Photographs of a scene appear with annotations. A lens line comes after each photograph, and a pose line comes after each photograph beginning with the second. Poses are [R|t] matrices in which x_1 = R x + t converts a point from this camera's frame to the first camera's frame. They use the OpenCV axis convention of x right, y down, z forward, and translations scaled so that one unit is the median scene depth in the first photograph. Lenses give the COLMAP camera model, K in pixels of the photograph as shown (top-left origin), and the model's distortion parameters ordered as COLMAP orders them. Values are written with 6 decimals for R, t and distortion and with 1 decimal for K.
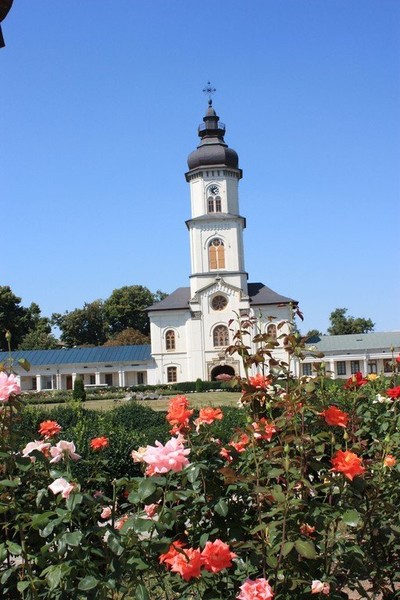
lens RADIAL K [[730.6, 0, 200.0], [0, 730.6, 300.0], [0, 0, 1]] dist [-0.059473, -0.016971]
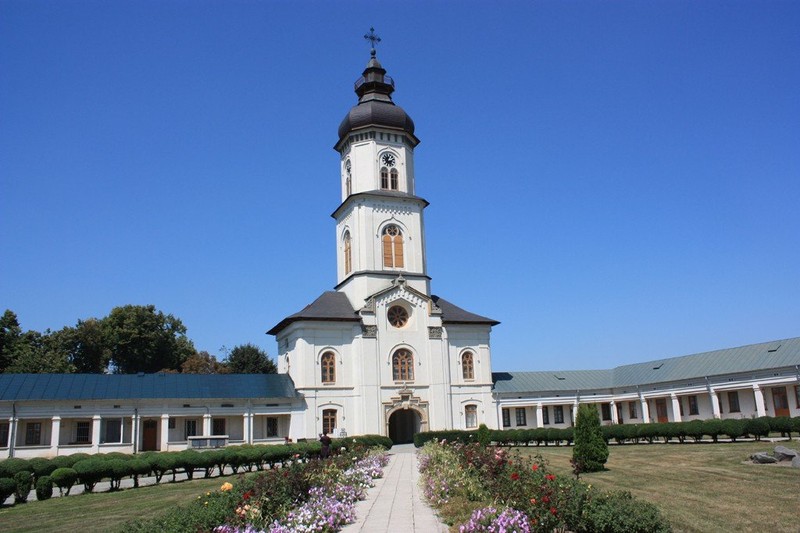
lens RADIAL K [[663.5, 0, 400.0], [0, 663.5, 266.5], [0, 0, 1]] dist [-0.169345, 0.149365]
pose [[0.886423, 0.118919, 0.447340, -0.250680], [-0.050431, 0.985493, -0.162049, 0.057523], [-0.460121, 0.121084, 0.879561, 0.444931]]
